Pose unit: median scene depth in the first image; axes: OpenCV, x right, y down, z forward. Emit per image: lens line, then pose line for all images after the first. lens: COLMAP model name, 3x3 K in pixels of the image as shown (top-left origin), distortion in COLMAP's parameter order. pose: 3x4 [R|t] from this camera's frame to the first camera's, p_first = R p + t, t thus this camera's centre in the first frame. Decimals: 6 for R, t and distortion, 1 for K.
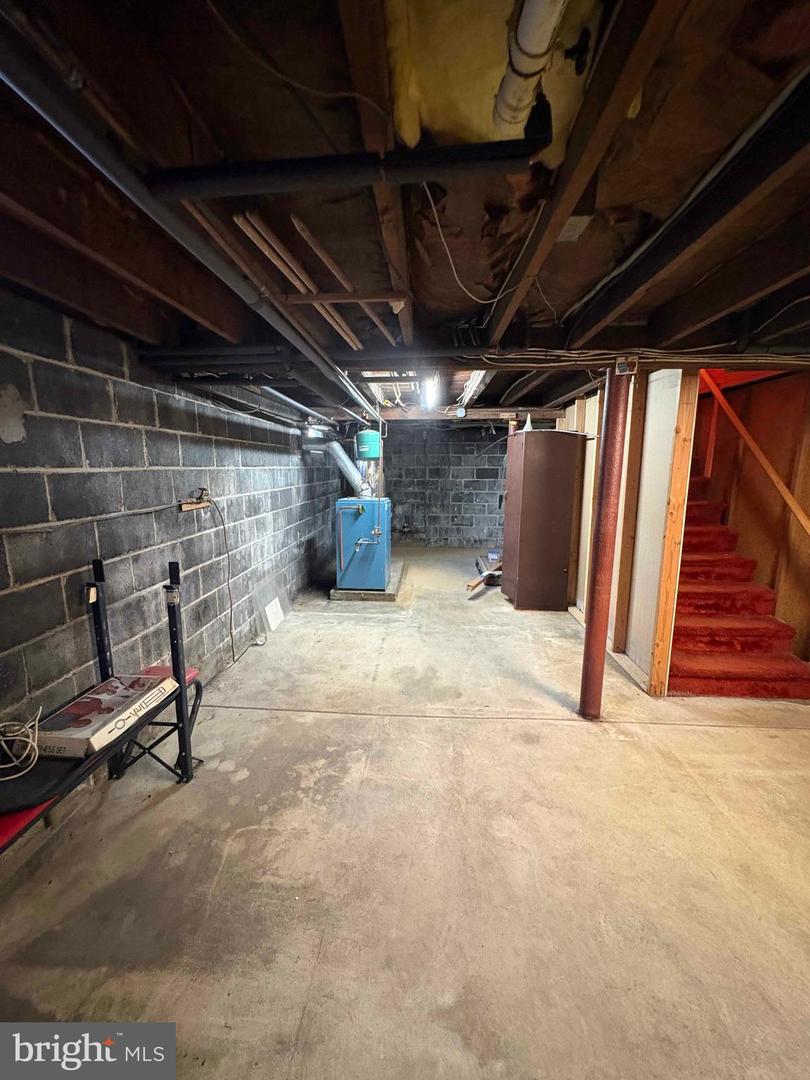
lens RADIAL K [[431.3, 0, 403.3], [0, 431.3, 541.1], [0, 0, 1]] dist [0.002122, 0.000518]
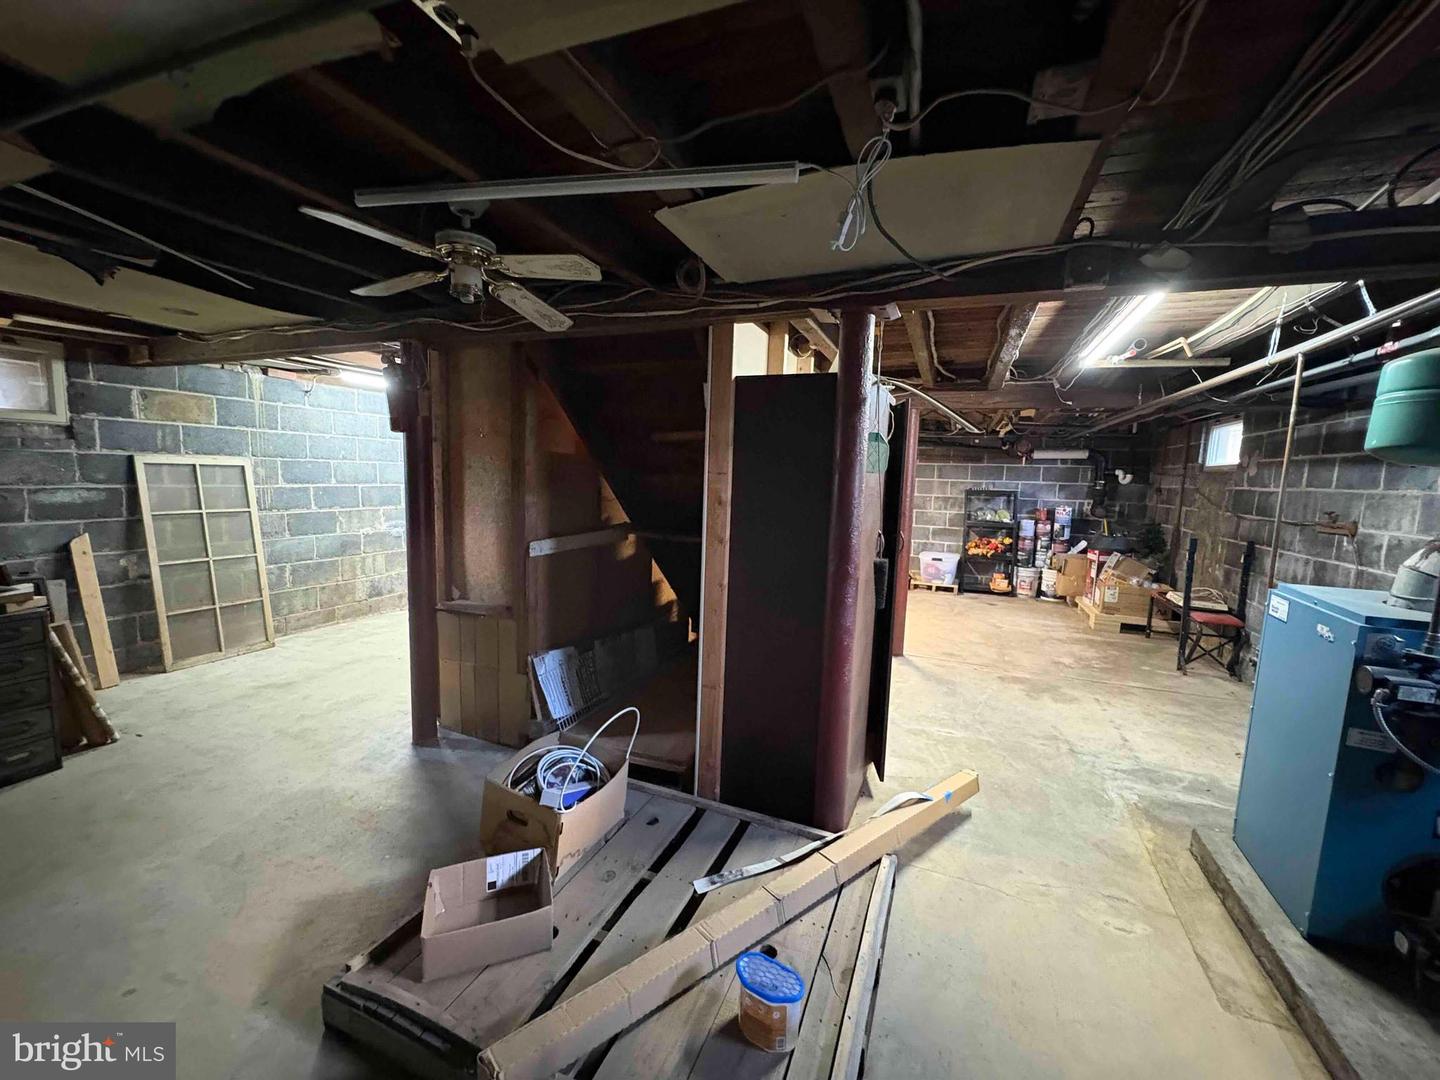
lens RADIAL K [[575.0, 0, 719.6], [0, 575.0, 541.3], [0, 0, 1]] dist [0.002122, 0.000518]
pose [[-0.945002, -0.071098, 0.319245, 0.368349], [0.021240, 0.960686, 0.276823, -0.422801], [-0.326375, 0.268379, -0.906340, 2.510721]]
